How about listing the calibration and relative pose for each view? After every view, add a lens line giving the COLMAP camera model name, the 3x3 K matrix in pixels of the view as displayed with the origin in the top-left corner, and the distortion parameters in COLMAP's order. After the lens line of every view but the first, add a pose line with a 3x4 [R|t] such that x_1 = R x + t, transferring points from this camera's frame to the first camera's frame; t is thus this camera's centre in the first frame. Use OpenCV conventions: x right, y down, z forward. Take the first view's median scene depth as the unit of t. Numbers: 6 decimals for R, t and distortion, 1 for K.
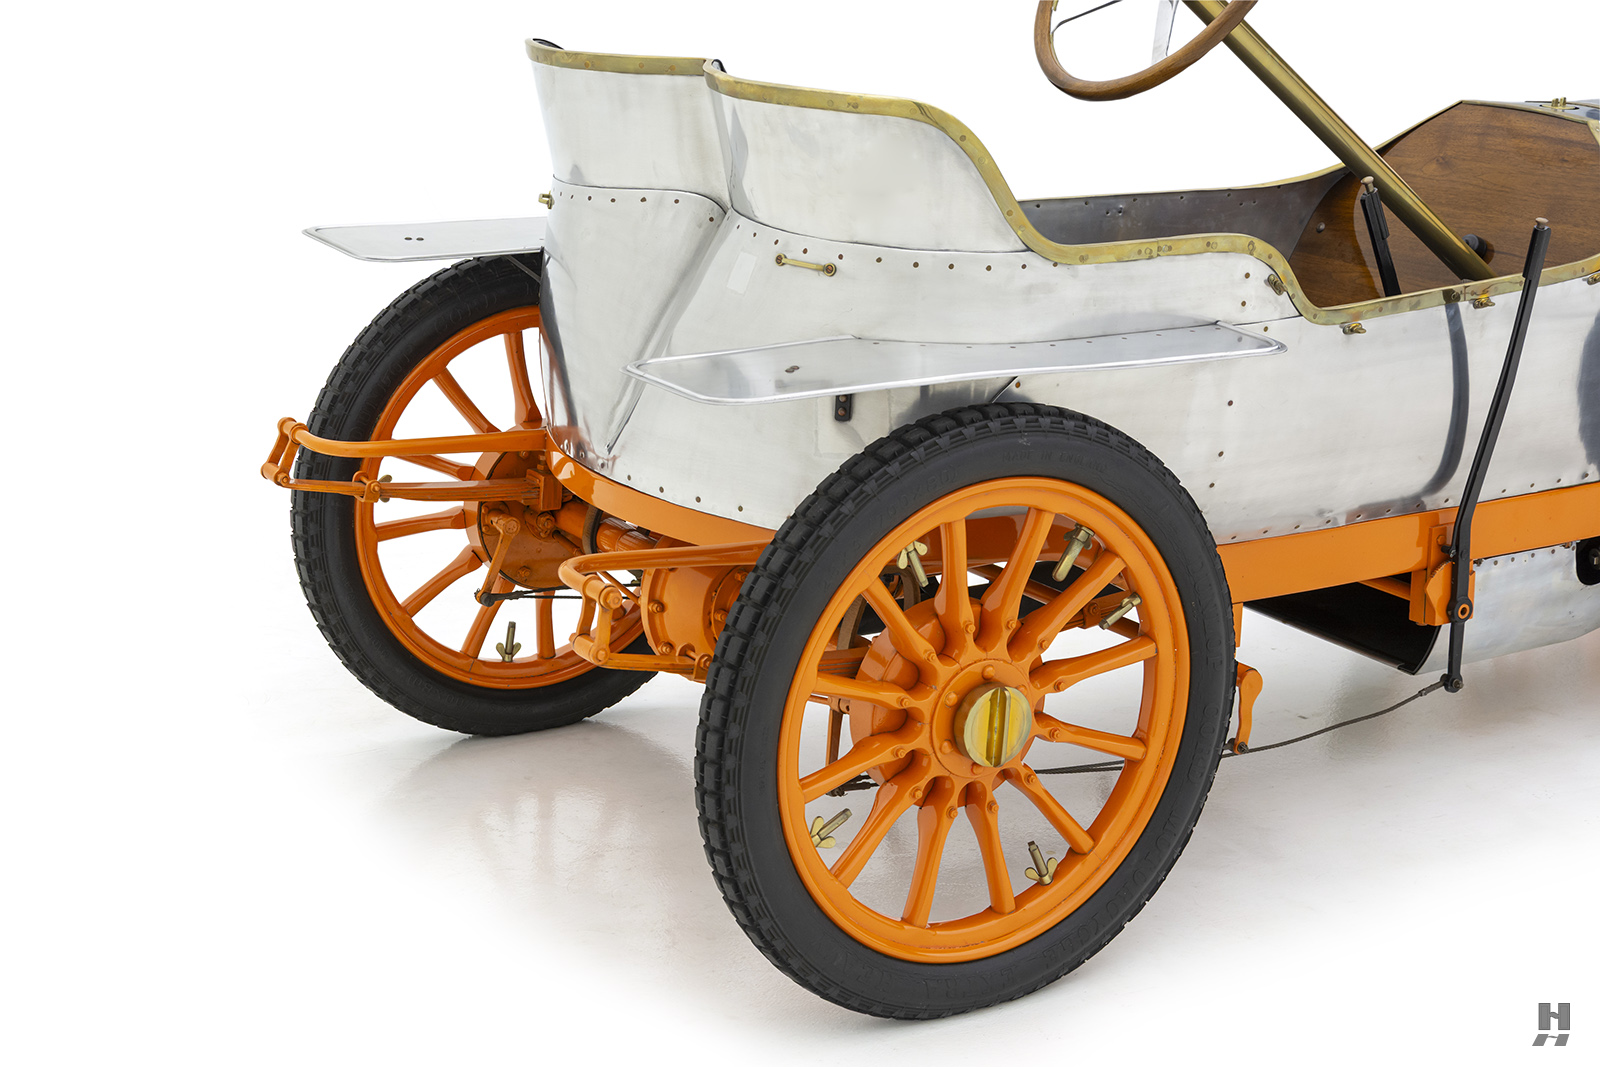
lens RADIAL K [[2978.0, 0, 800.6], [0, 2978.0, 533.0], [0, 0, 1]] dist [-0.035247, 0.000000]
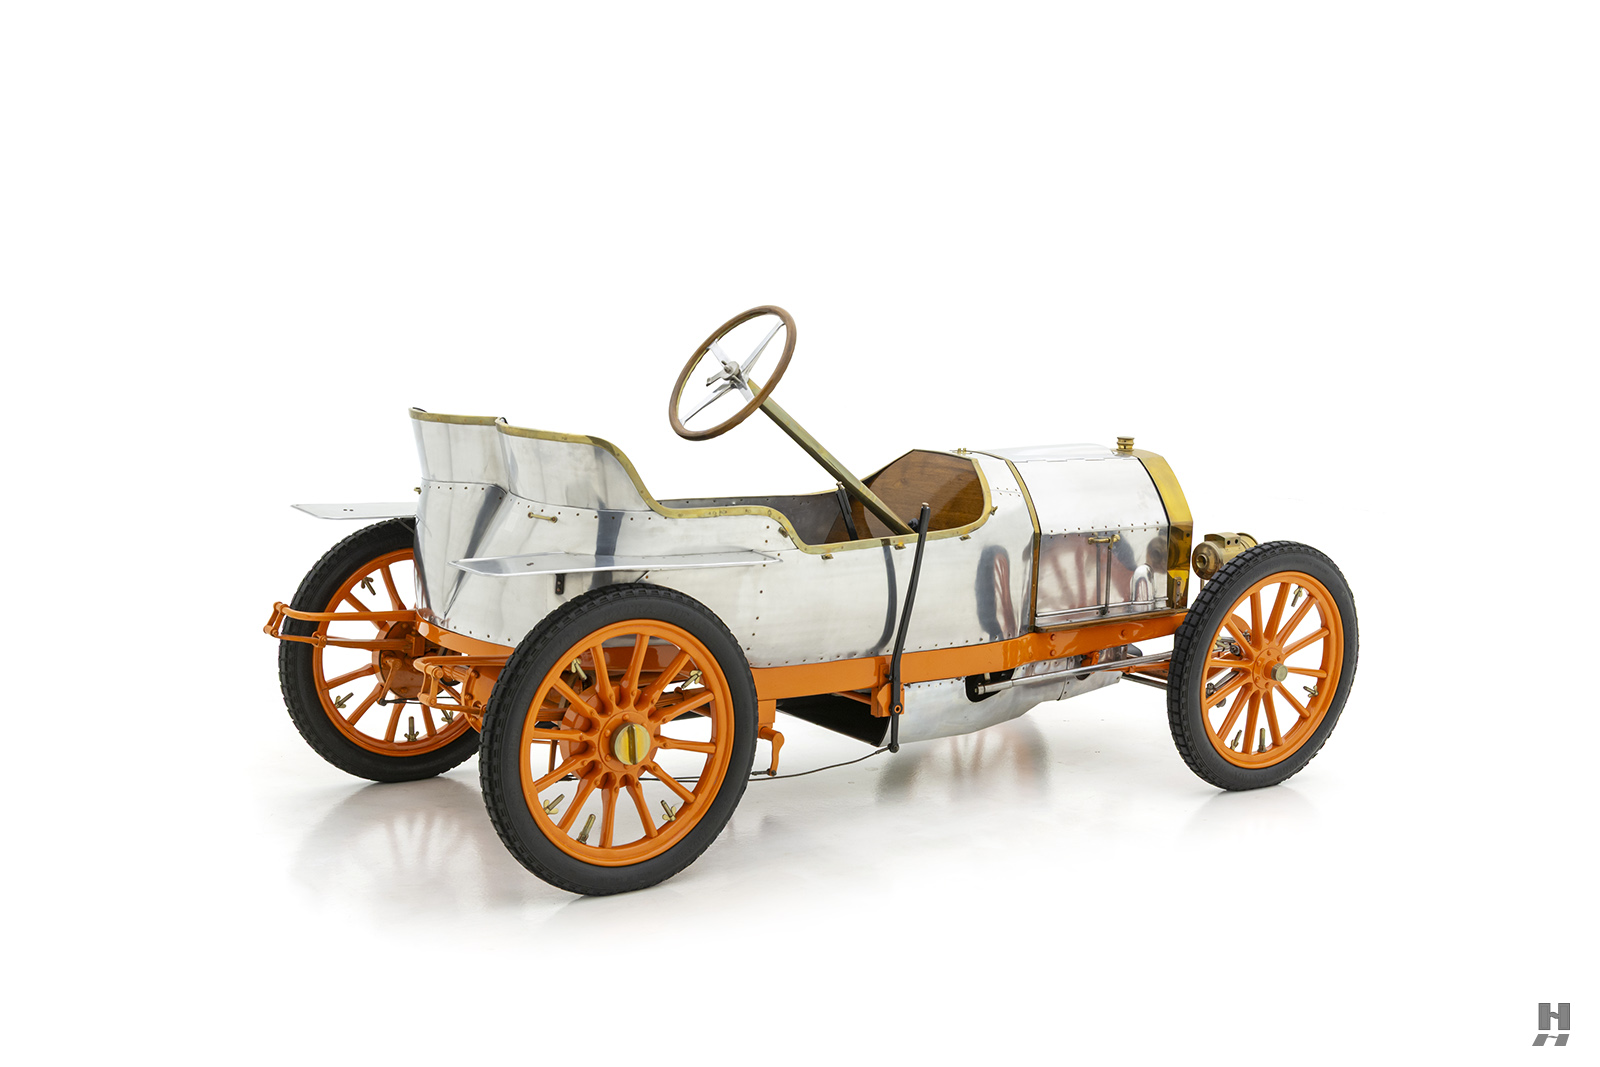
lens RADIAL K [[2053.5, 0, 796.0], [0, 2053.5, 537.6], [0, 0, 1]] dist [-0.055967, 0.000000]
pose [[0.997360, 0.009361, 0.072014, 0.065732], [-0.000854, 0.993101, -0.117262, 0.076680], [-0.072614, 0.116891, 0.990487, -0.340261]]
